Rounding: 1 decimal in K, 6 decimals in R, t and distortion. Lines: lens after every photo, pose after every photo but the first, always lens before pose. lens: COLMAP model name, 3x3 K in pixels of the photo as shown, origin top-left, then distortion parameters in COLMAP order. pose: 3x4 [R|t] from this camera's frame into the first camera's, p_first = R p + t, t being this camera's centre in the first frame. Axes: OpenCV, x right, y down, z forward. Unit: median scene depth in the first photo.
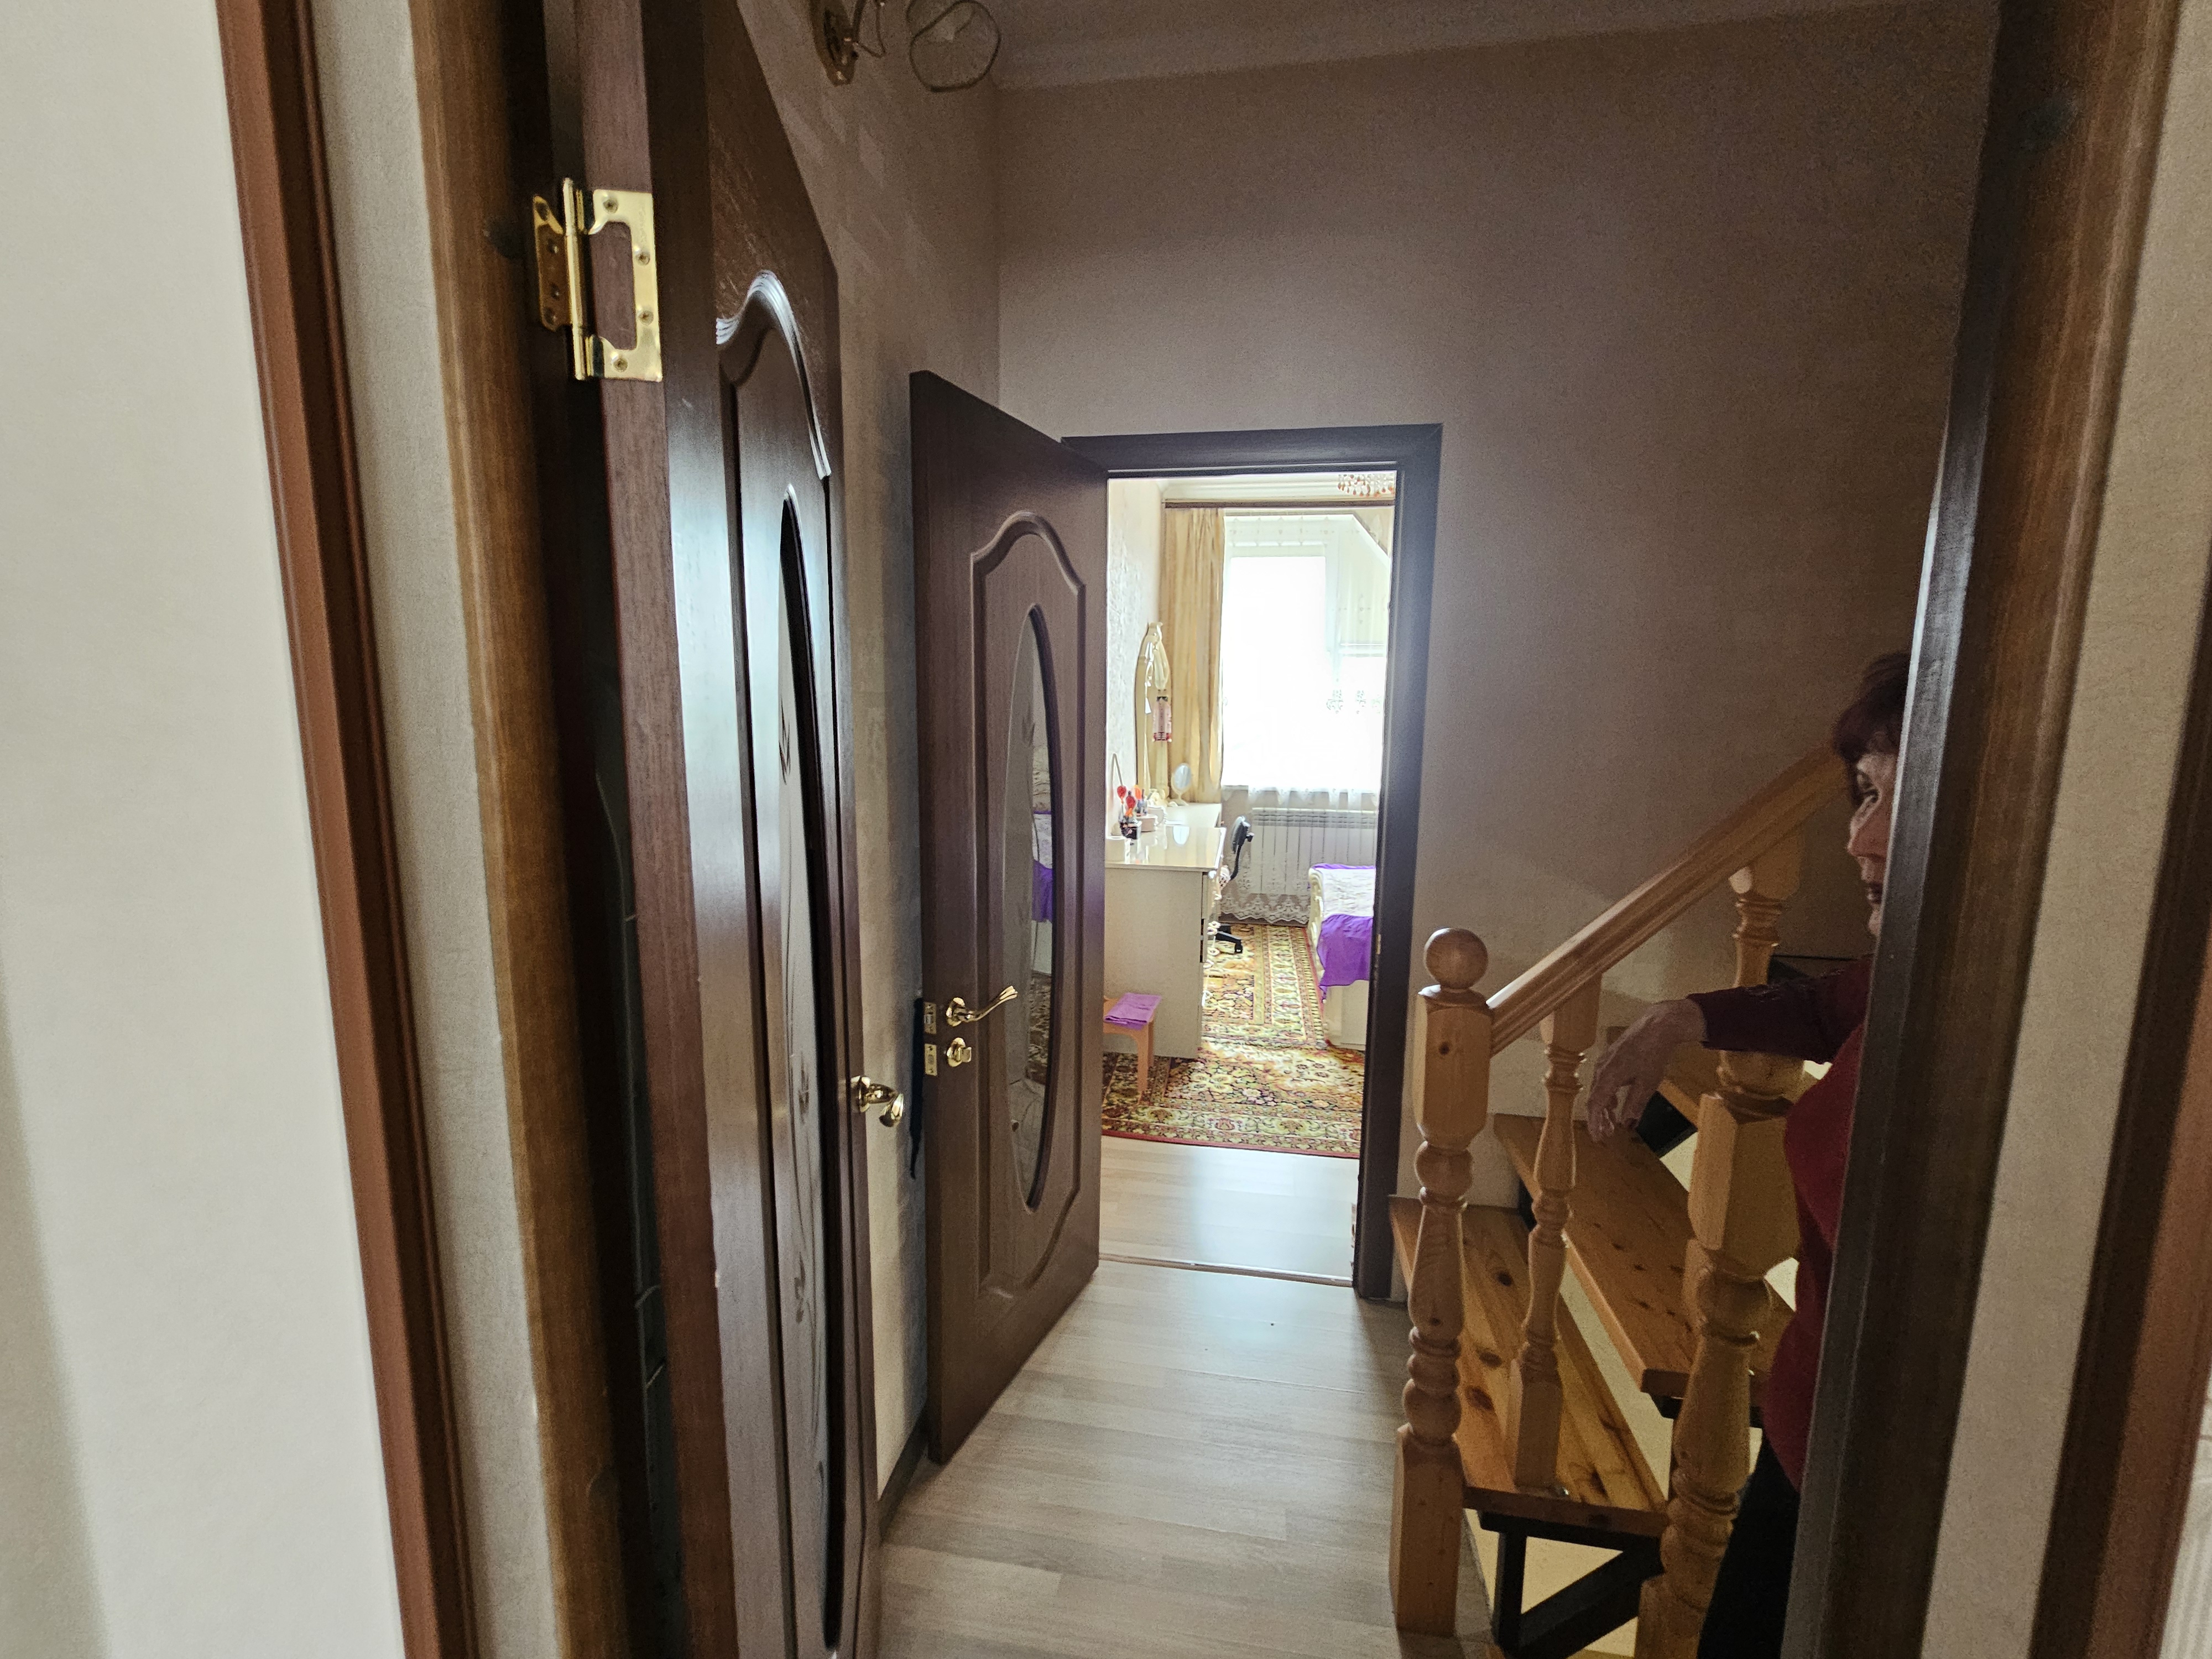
lens RADIAL K [[915.5, 0, 1108.4], [0, 915.5, 839.0], [0, 0, 1]] dist [-0.000814, -0.000174]
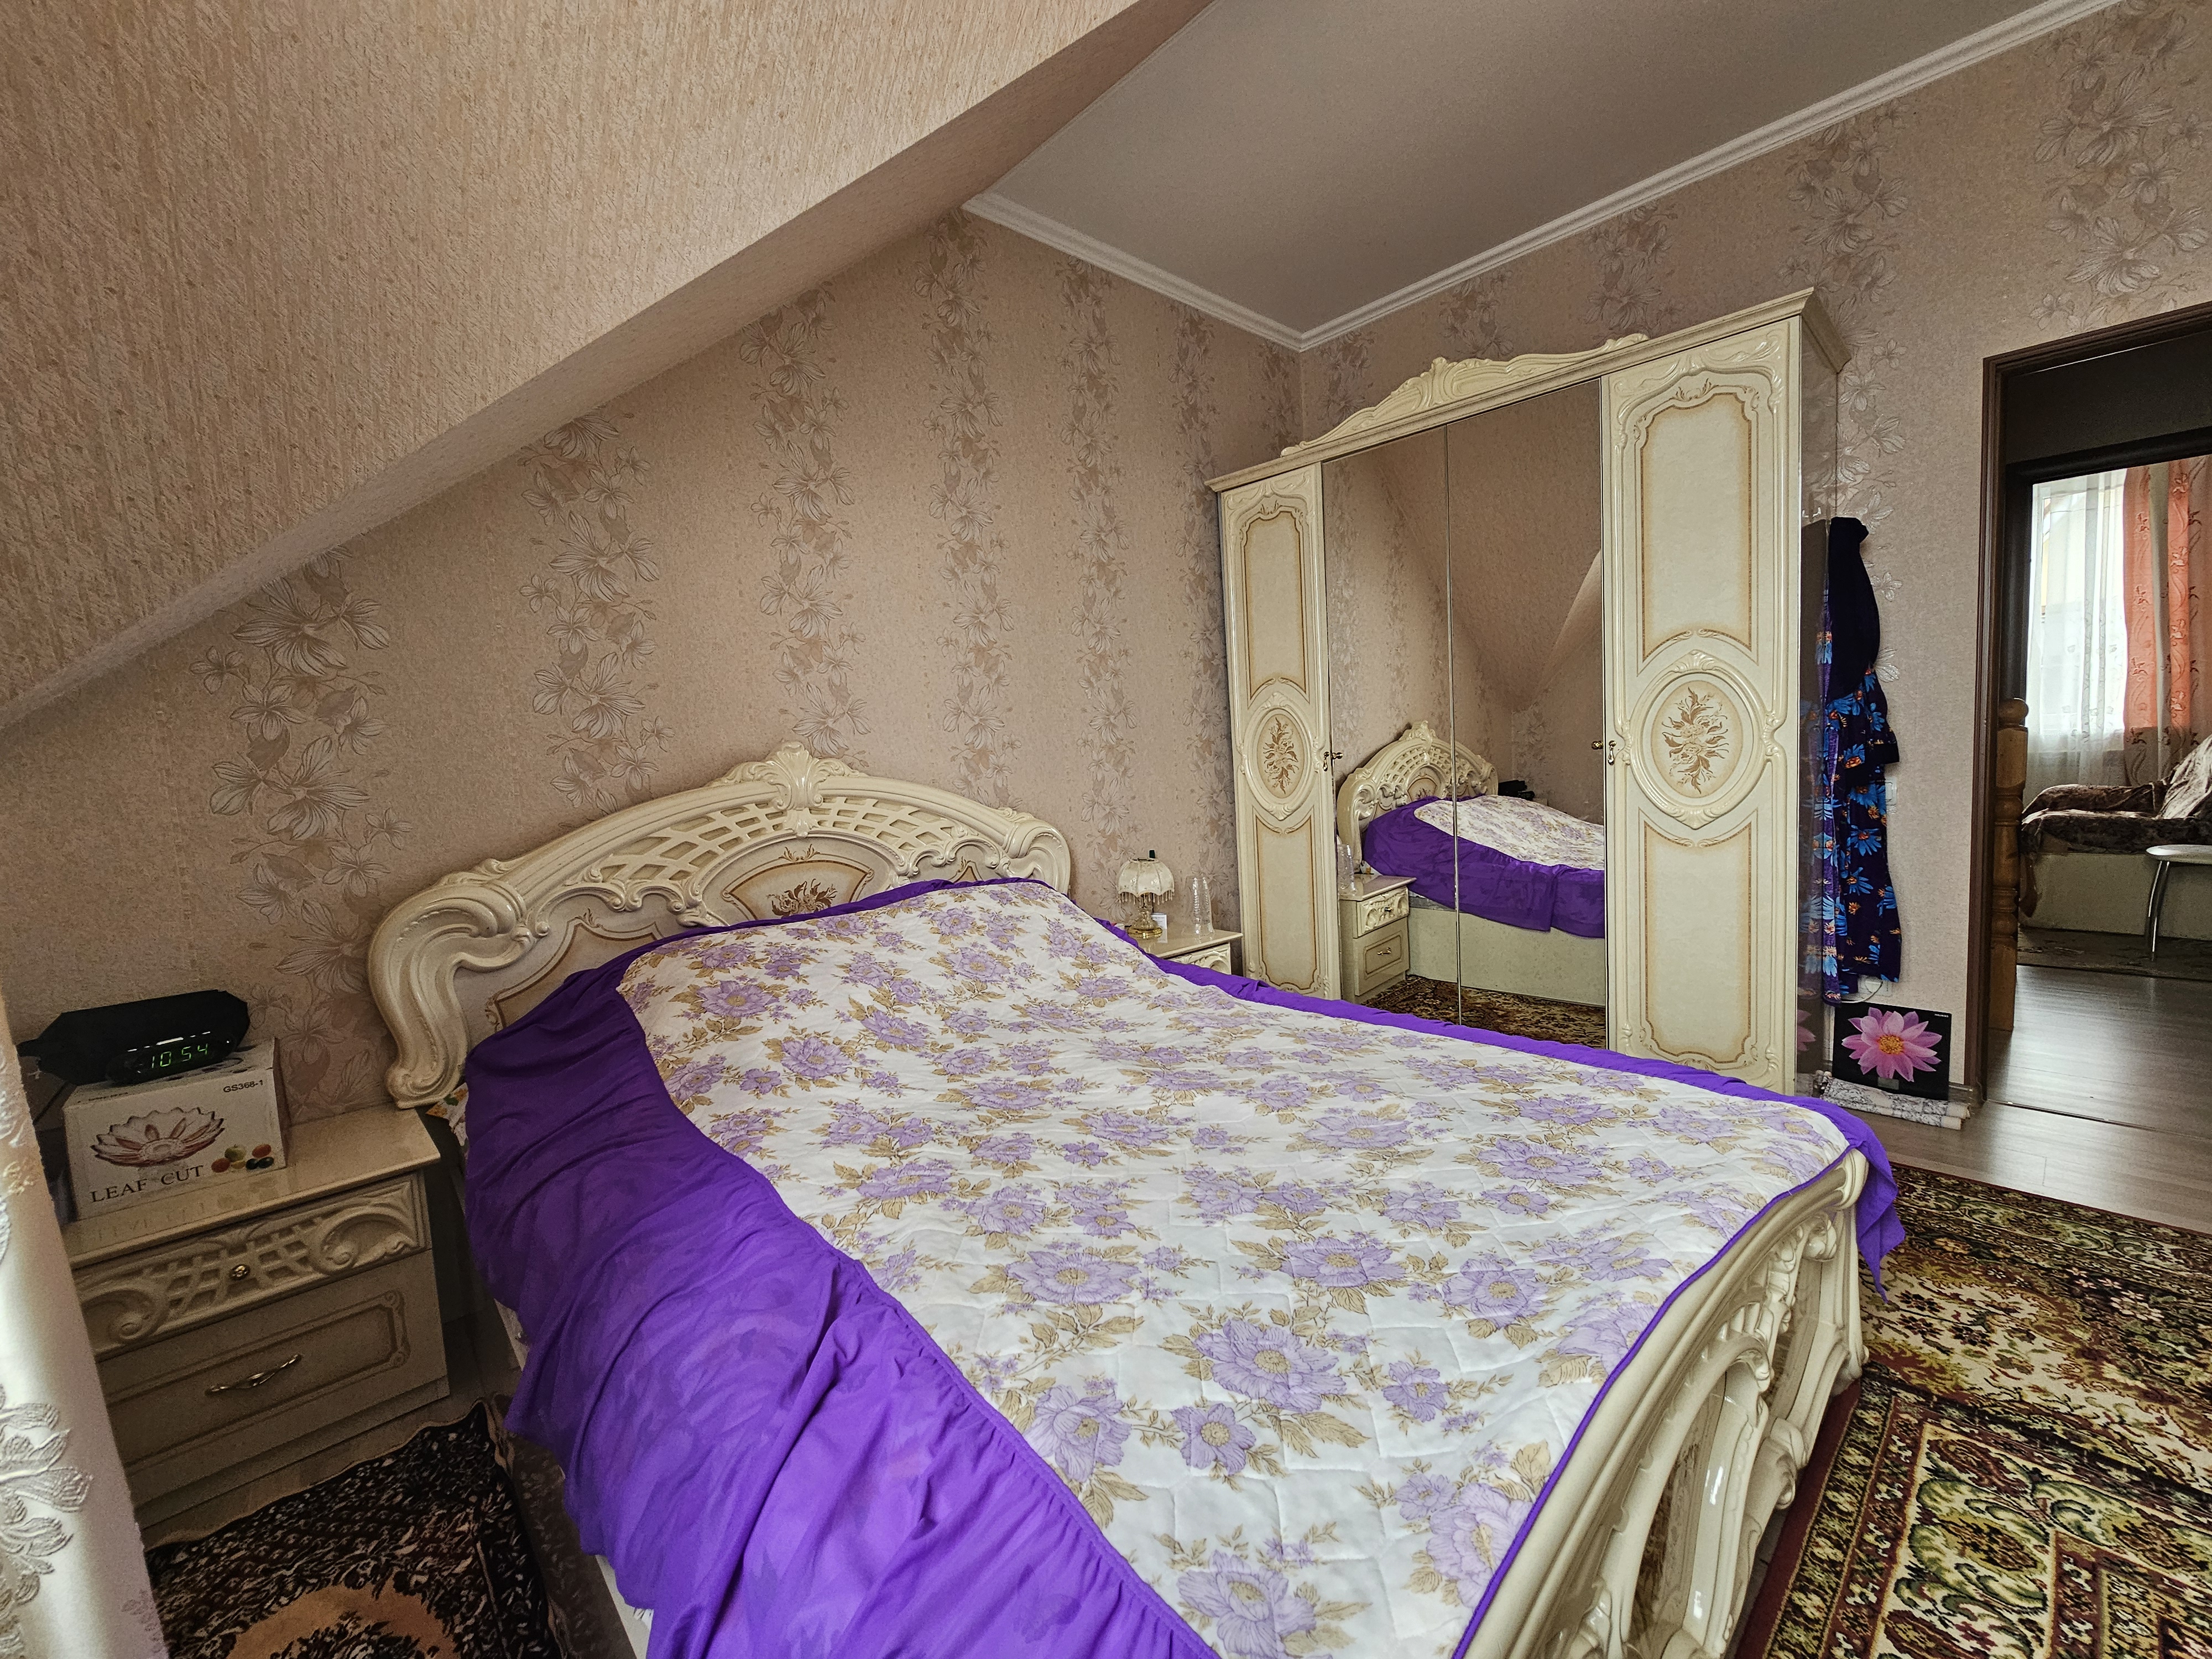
lens RADIAL K [[901.6, 0, 1100.2], [0, 901.6, 829.7], [0, 0, 1]] dist [-0.004310, 0.000414]
pose [[-0.782691, -0.023487, 0.621967, 0.181766], [0.133109, 0.969852, 0.204130, -0.084071], [-0.608010, 0.242560, -0.755968, 0.998574]]
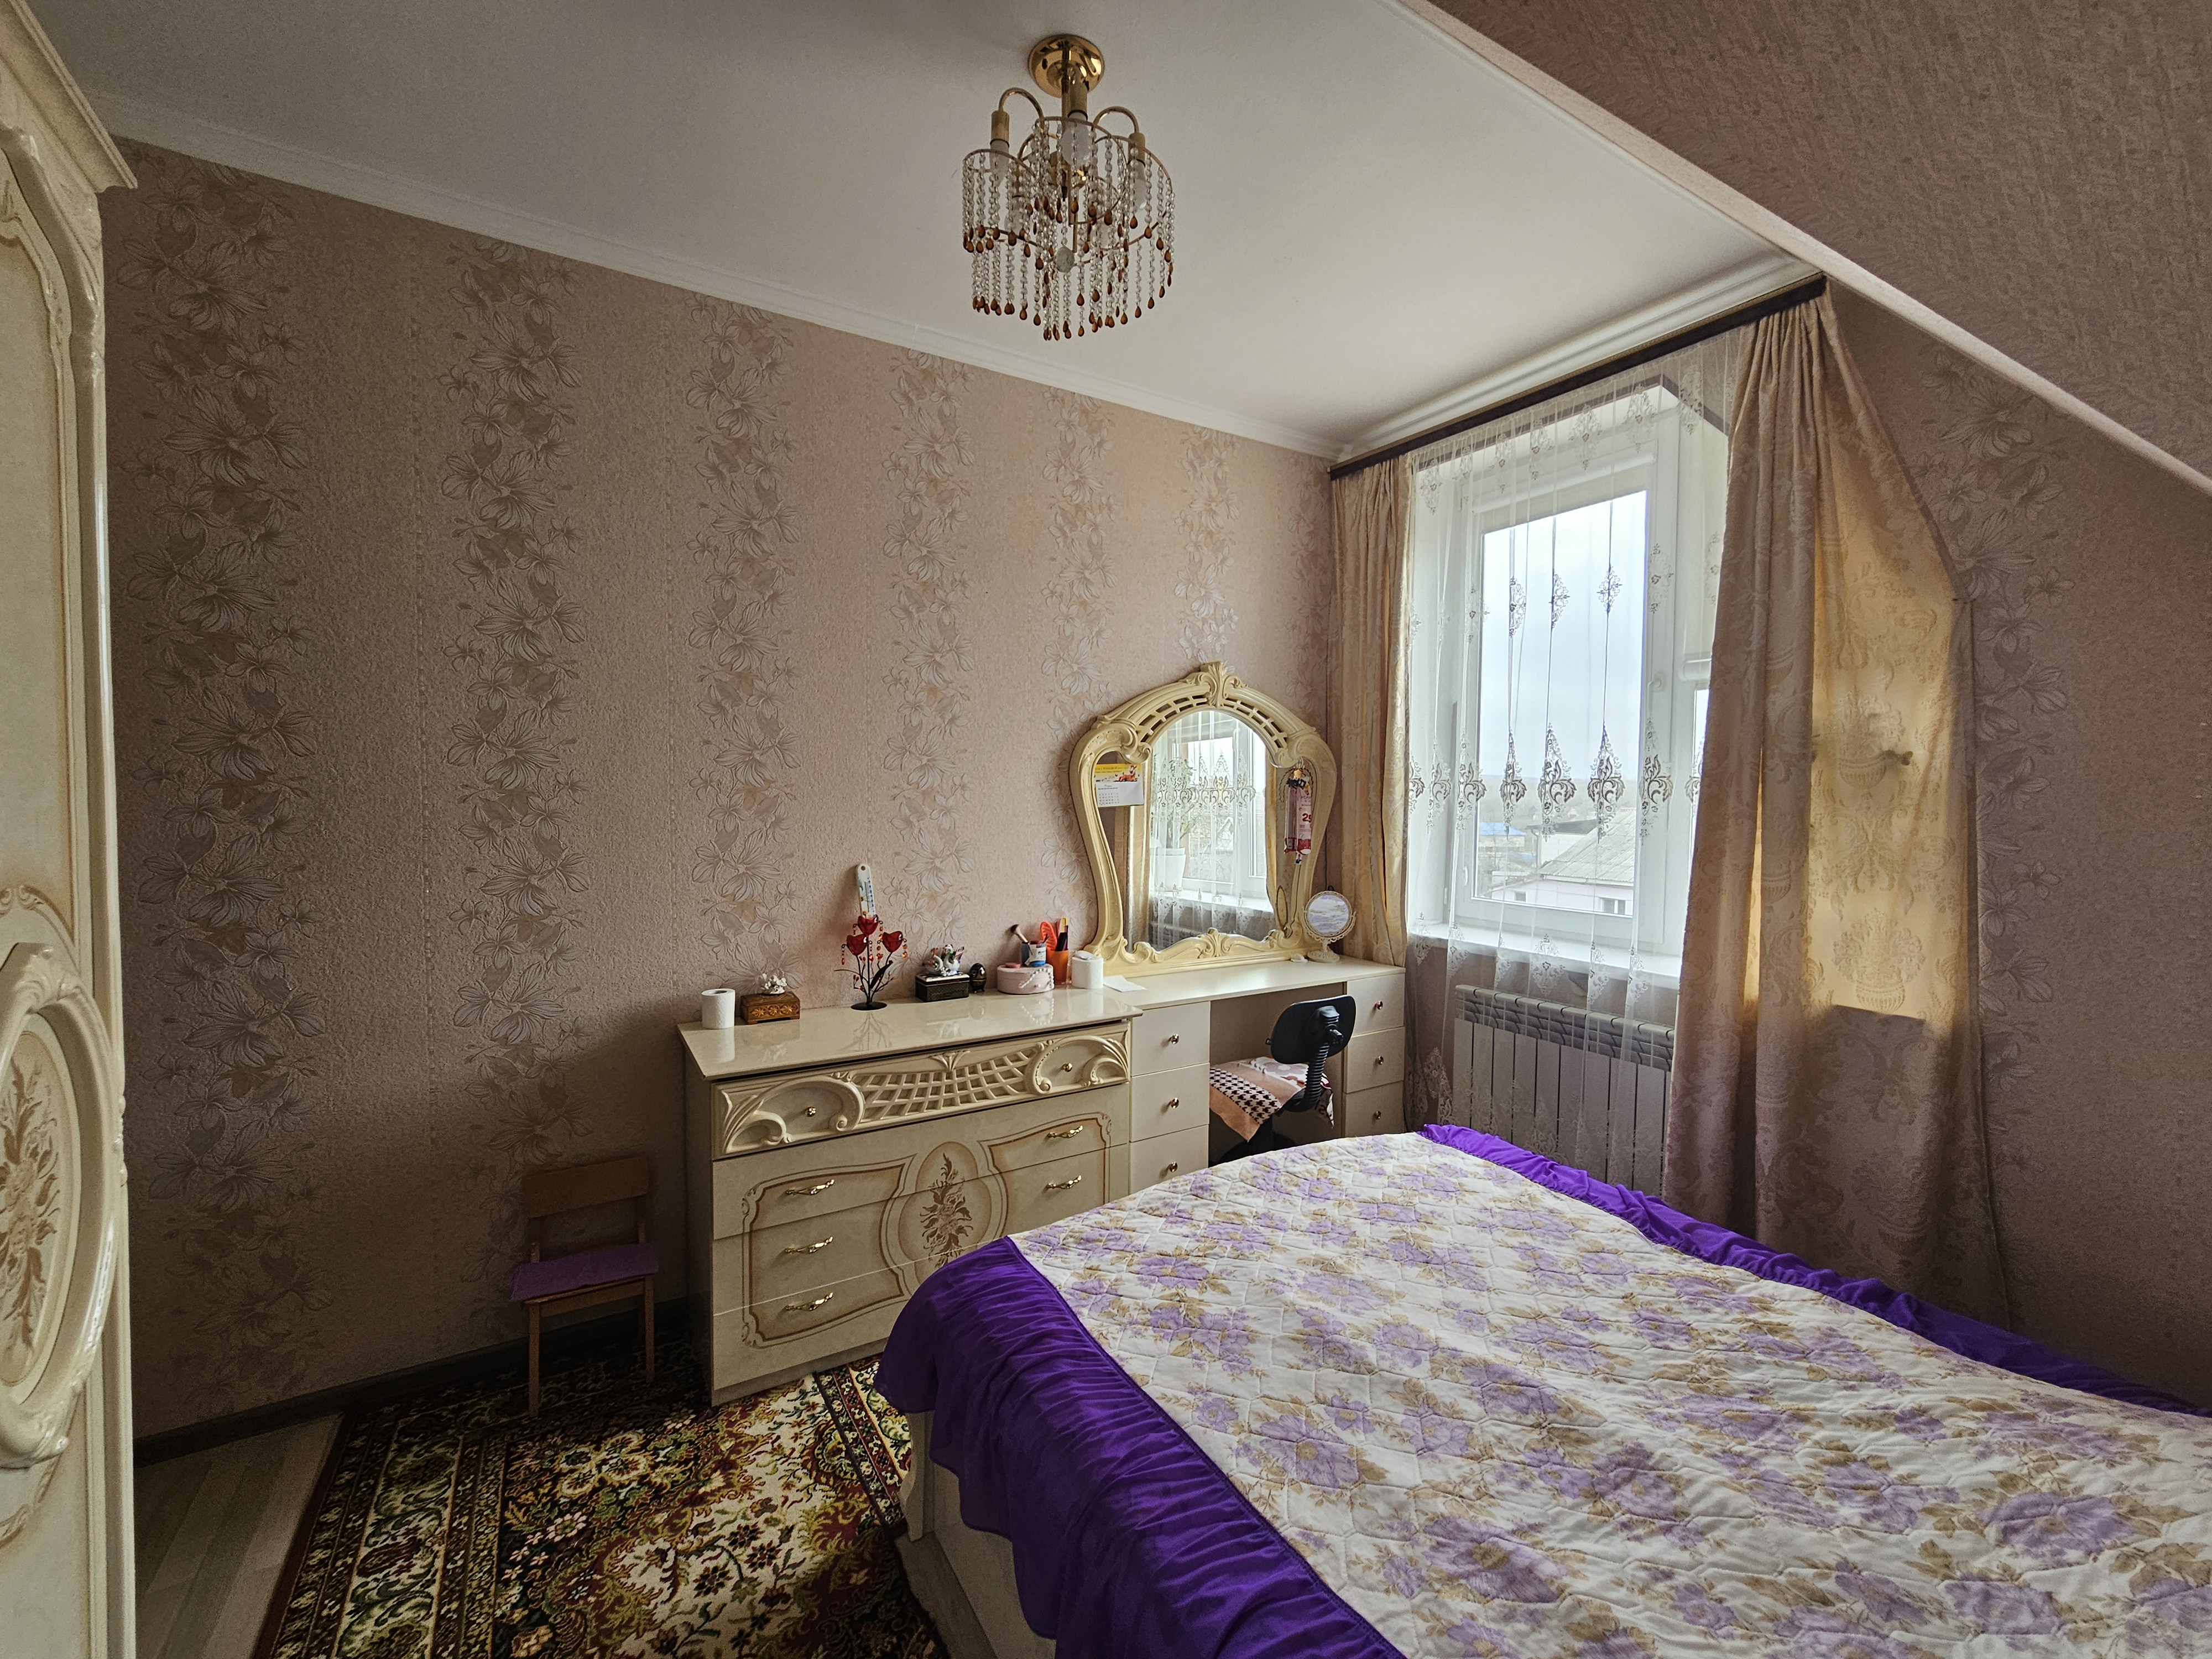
lens RADIAL K [[915.1, 0, 1097.5], [0, 915.1, 830.8], [0, 0, 1]] dist [-0.000975, 0.000150]
pose [[0.643183, 0.023375, -0.765355, 0.451852], [-0.110494, 0.991906, -0.062561, -0.070004], [0.757698, 0.124805, 0.640560, 0.519443]]
